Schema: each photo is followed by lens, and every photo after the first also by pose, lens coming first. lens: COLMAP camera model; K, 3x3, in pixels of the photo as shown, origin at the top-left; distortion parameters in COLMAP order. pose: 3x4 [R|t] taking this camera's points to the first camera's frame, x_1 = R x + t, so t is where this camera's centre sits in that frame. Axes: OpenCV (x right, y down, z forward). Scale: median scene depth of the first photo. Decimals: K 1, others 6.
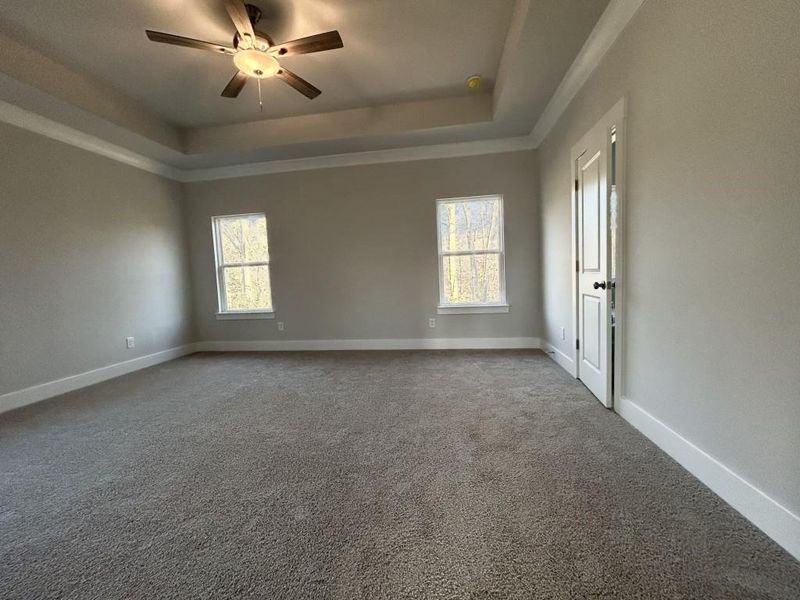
lens RADIAL K [[323.2, 0, 400.0], [0, 323.2, 300.0], [0, 0, 1]] dist [0.000566, 0.000145]
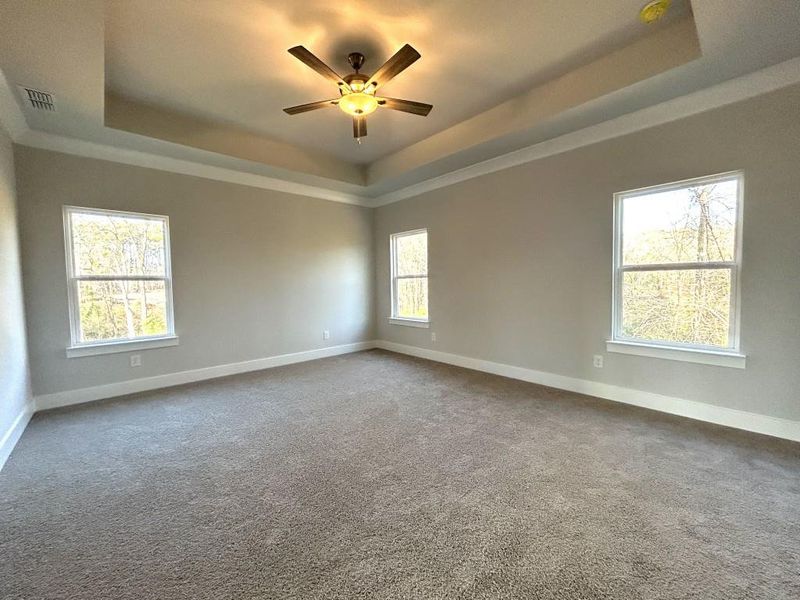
lens RADIAL K [[321.5, 0, 399.0], [0, 321.5, 304.0], [0, 0, 1]] dist [0.000299, 0.000190]
pose [[0.767141, 0.073853, -0.637212, 0.241683], [-0.063806, 0.997209, 0.038761, -0.069579], [0.638297, 0.010923, 0.769713, 0.162563]]
